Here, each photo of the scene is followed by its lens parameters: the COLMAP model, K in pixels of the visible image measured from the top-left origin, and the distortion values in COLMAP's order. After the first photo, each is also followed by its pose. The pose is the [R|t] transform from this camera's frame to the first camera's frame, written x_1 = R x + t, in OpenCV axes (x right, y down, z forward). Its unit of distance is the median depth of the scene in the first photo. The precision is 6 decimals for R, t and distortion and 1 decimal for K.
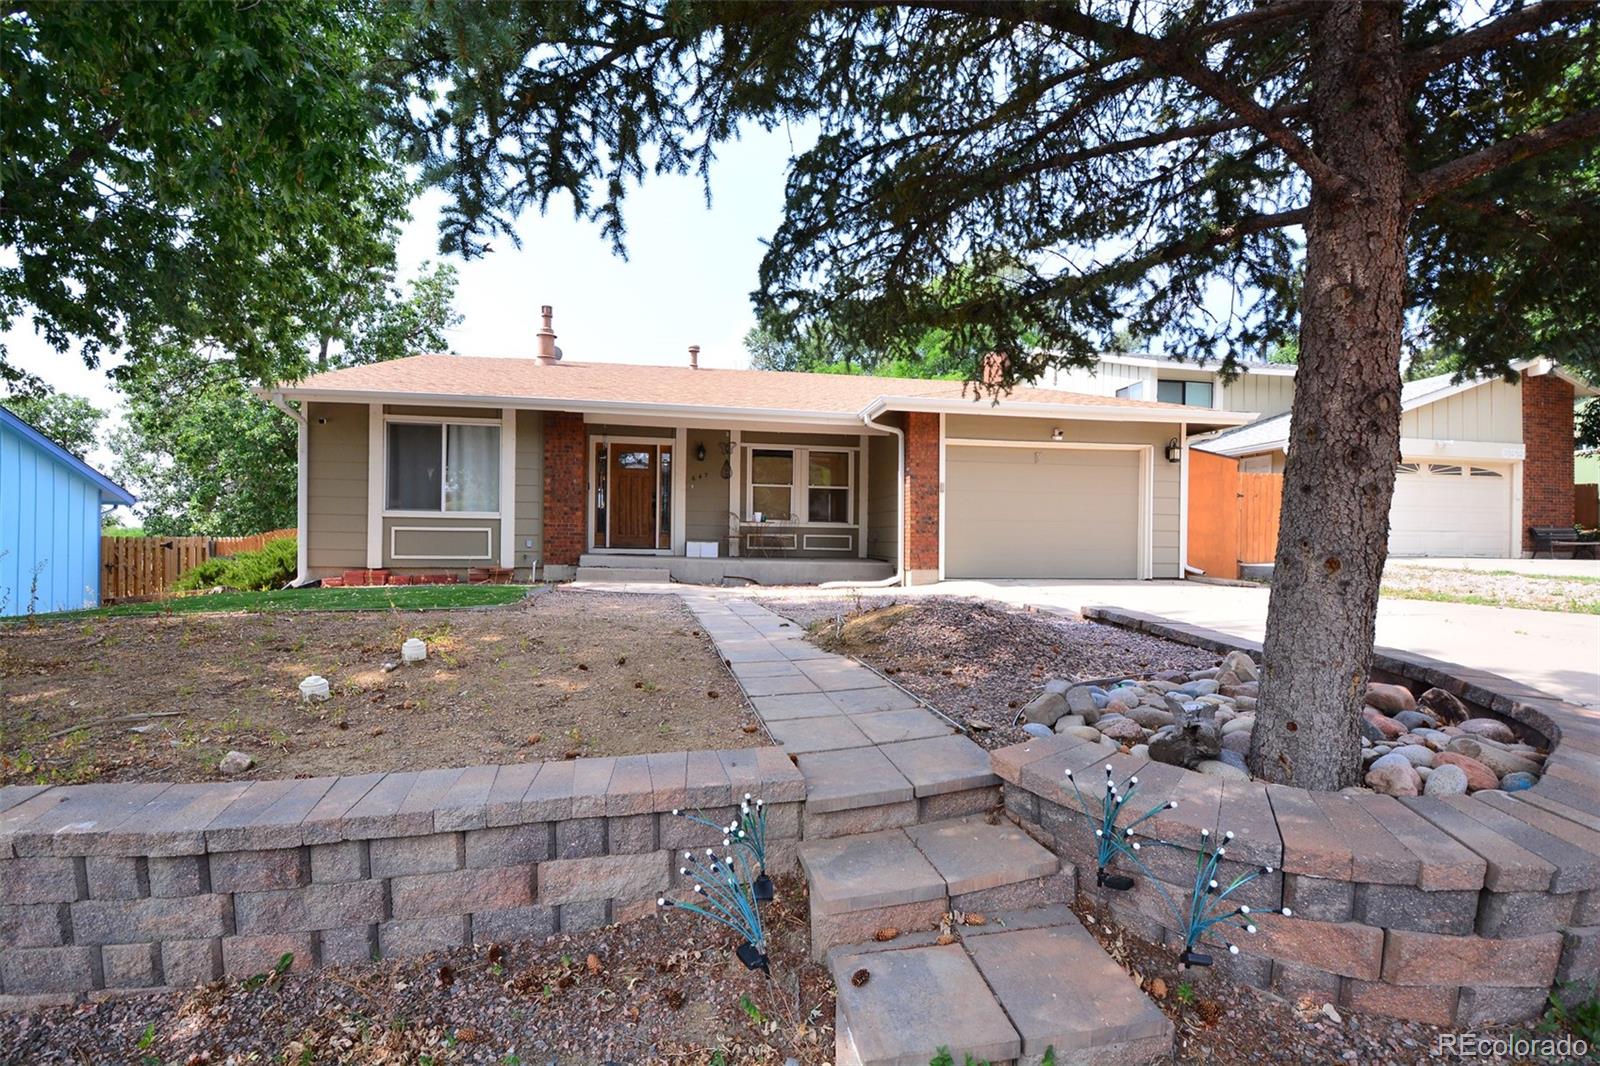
lens RADIAL K [[700.4, 0, 794.0], [0, 700.4, 546.0], [0, 0, 1]] dist [0.003517, -0.004681]
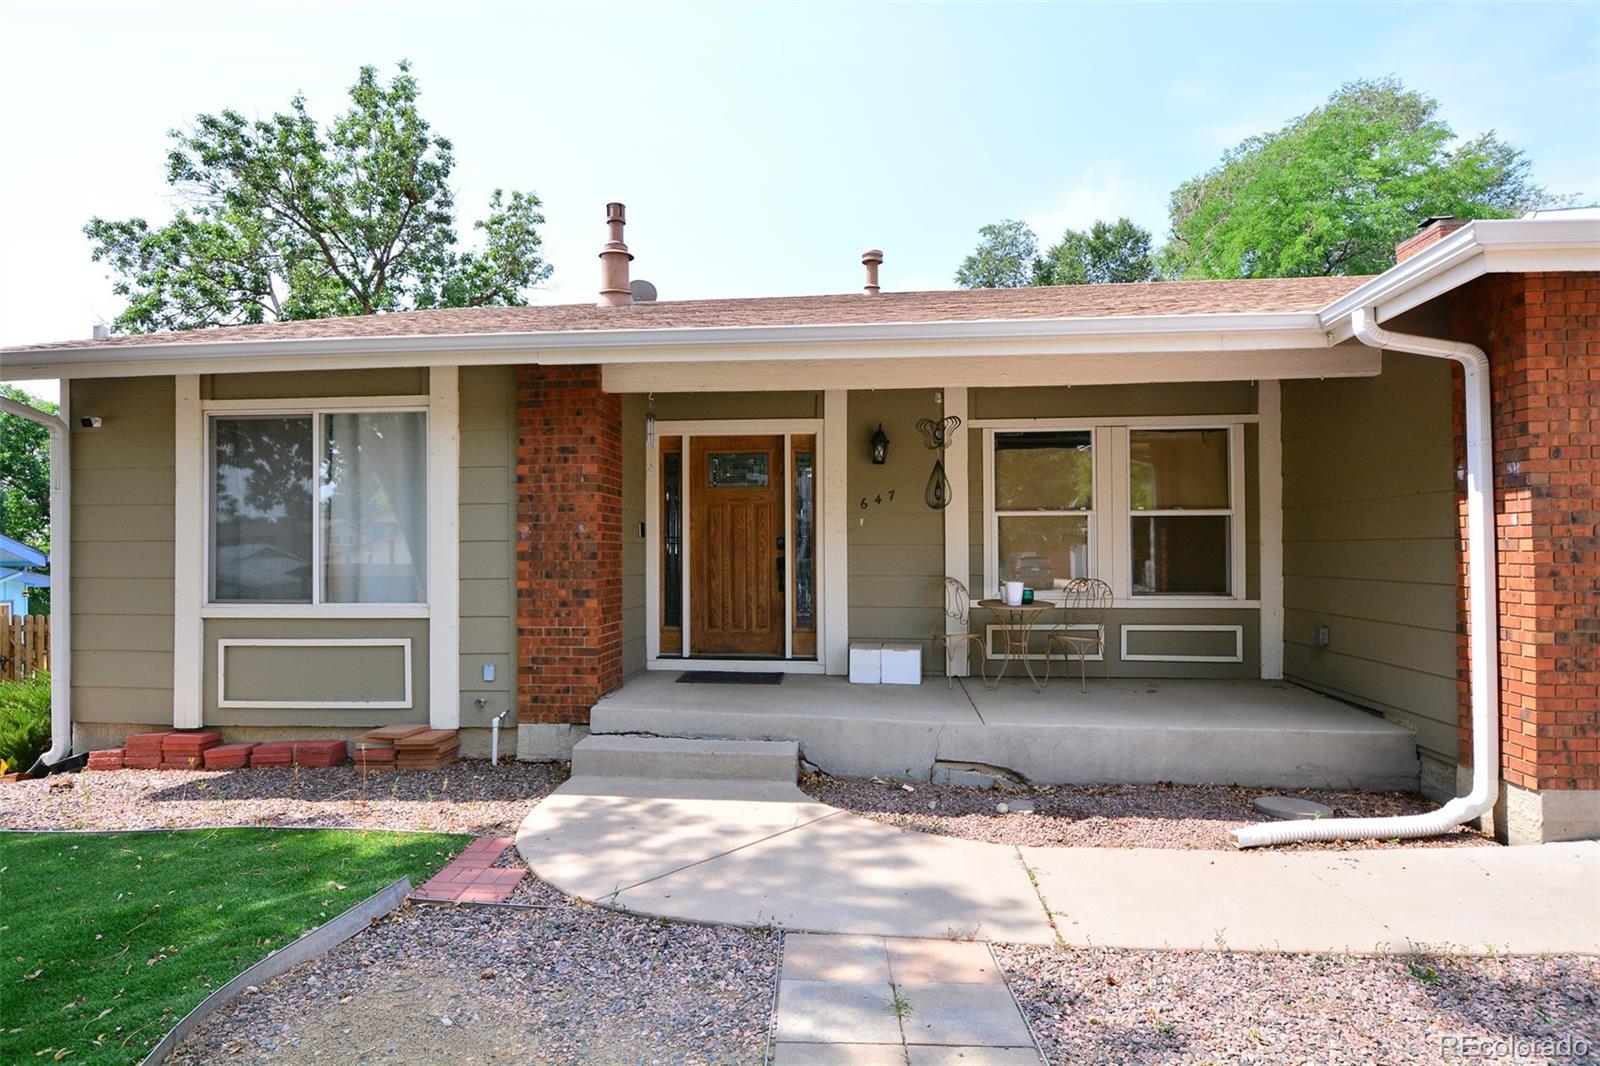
lens RADIAL K [[871.5, 0, 801.3], [0, 871.5, 552.9], [0, 0, 1]] dist [-0.002112, -0.000583]
pose [[0.968707, -0.020318, -0.247372, -0.044269], [0.018556, 0.999783, -0.009451, -0.060727], [0.247511, 0.004565, 0.968874, 0.447922]]
